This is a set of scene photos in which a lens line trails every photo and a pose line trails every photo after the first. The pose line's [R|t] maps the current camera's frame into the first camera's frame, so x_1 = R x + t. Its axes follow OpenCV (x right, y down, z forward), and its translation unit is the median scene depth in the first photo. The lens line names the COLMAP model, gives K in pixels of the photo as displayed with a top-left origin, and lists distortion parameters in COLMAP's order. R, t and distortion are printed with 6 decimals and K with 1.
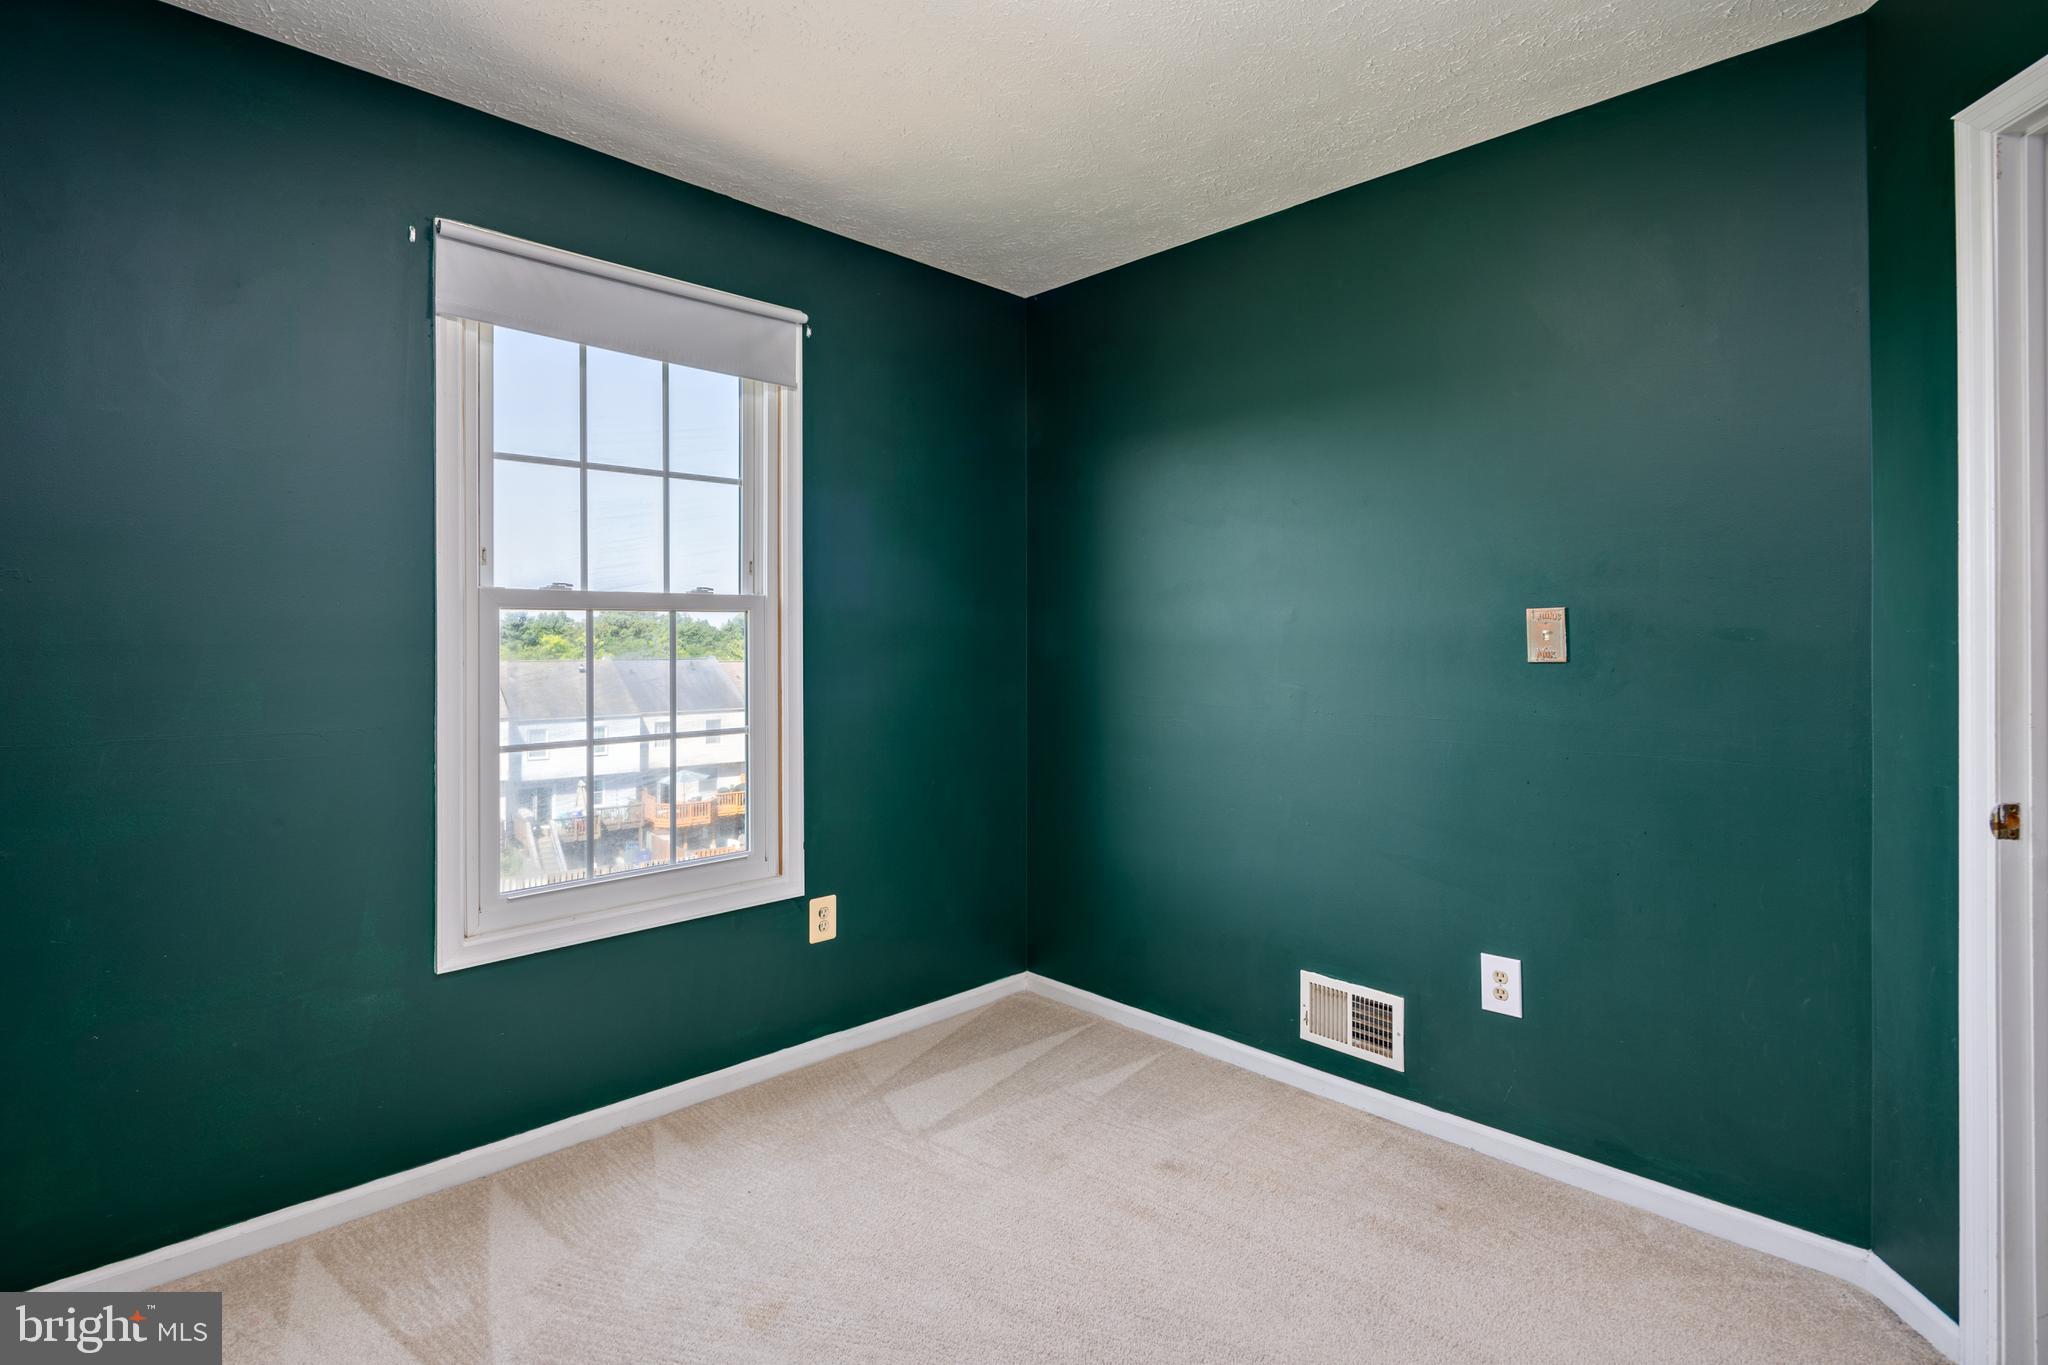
lens RADIAL K [[992.2, 0, 1029.4], [0, 992.2, 630.8], [0, 0, 1]] dist [-0.002231, -0.000807]
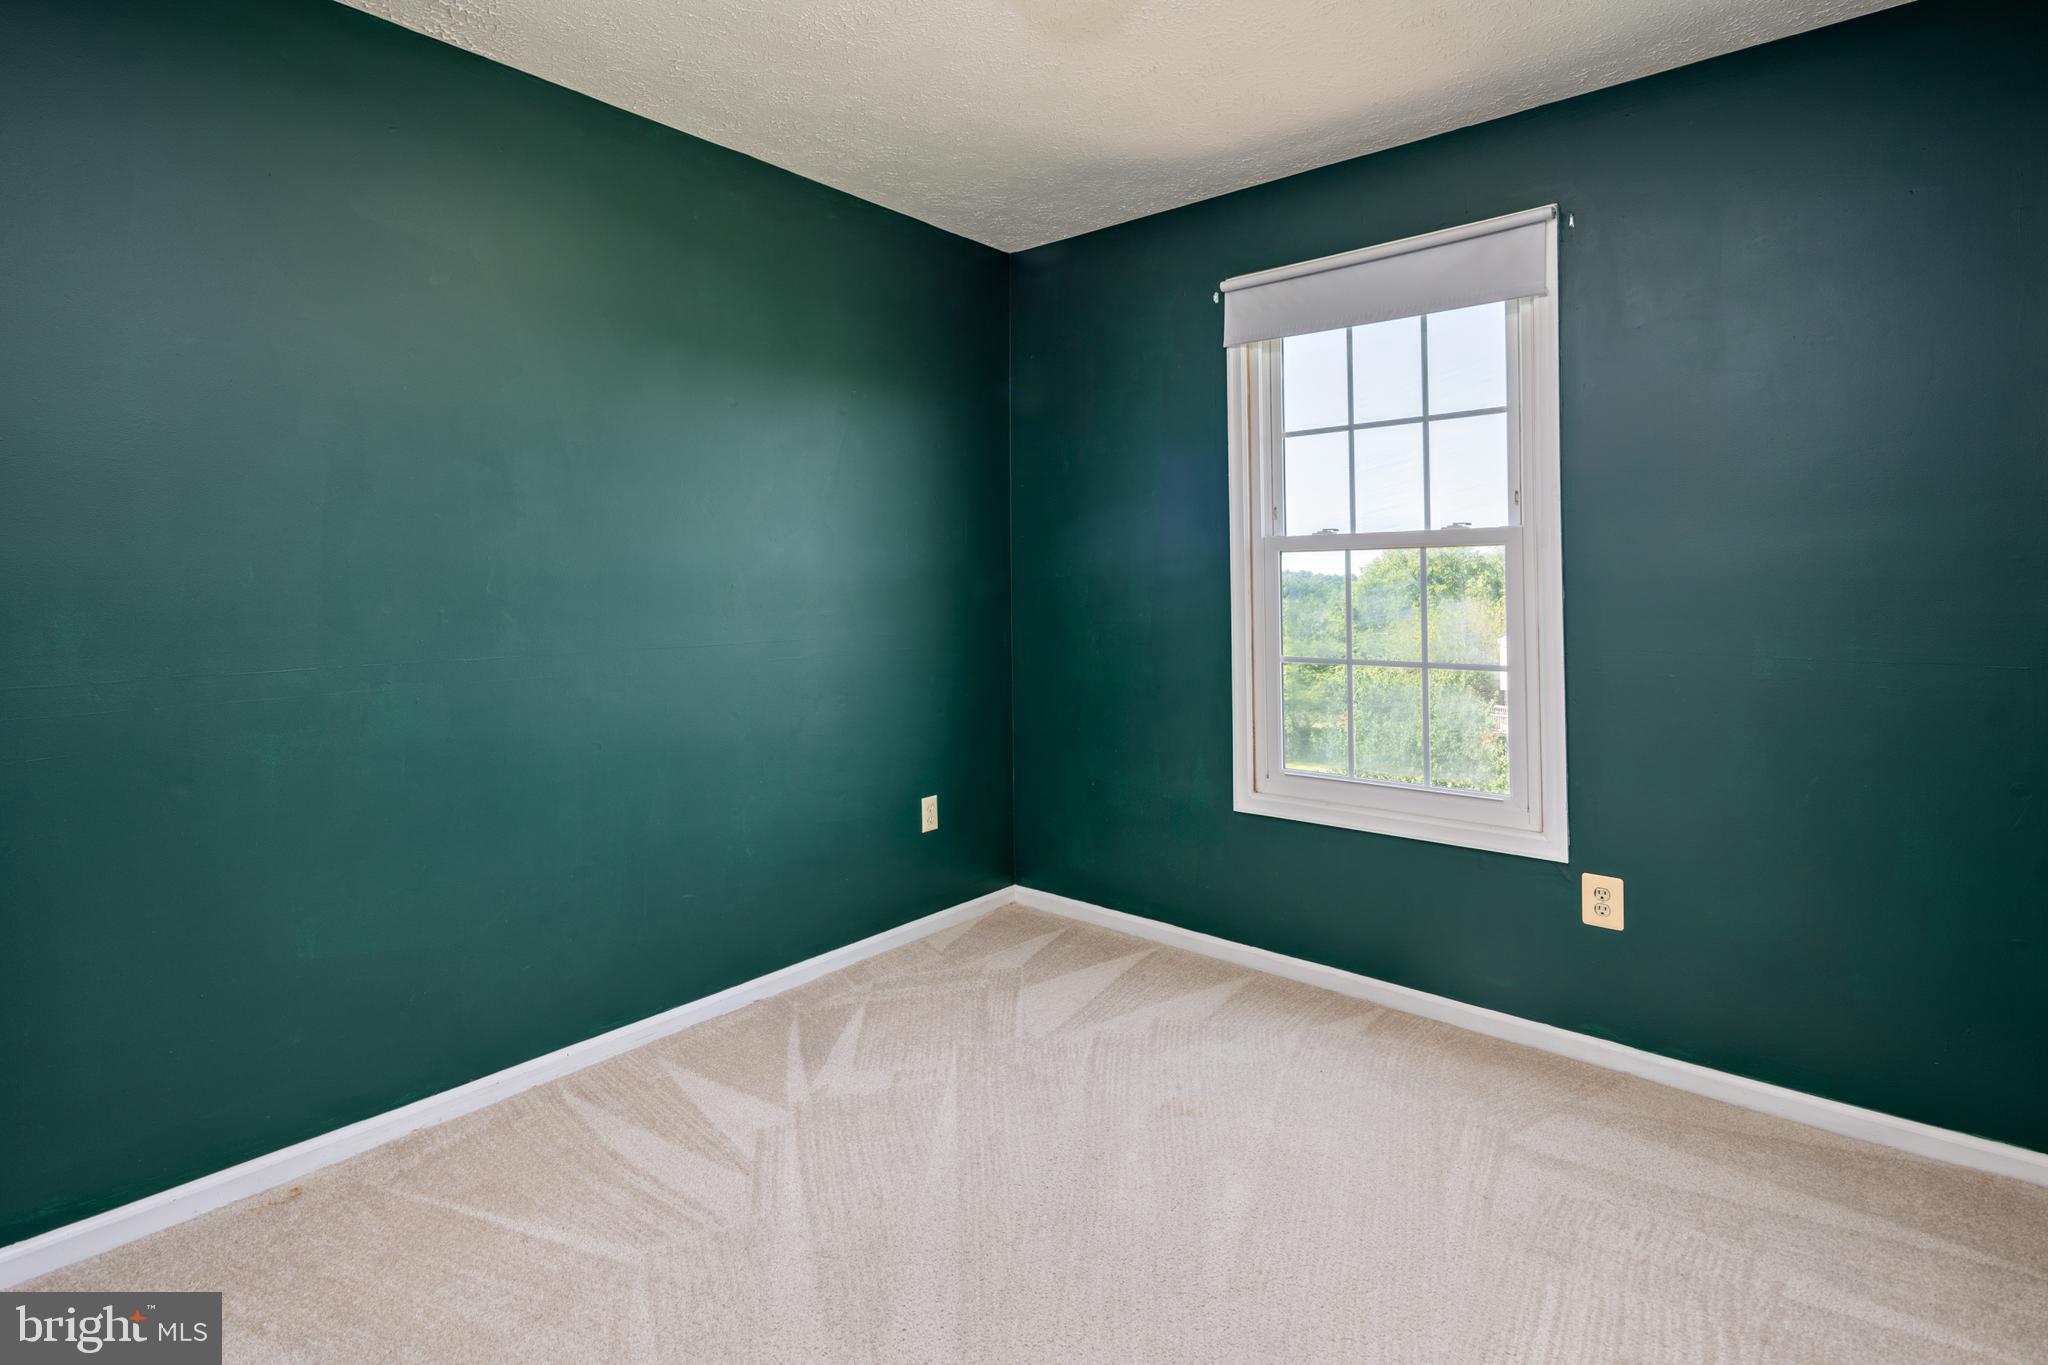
lens RADIAL K [[992.2, 0, 1035.1], [0, 992.2, 590.9], [0, 0, 1]] dist [-0.002231, -0.000807]
pose [[0.093614, 0.000099, -0.995609, 0.665433], [0.002713, 0.999996, 0.000355, 0.025378], [0.995605, -0.002734, 0.093614, 0.489947]]
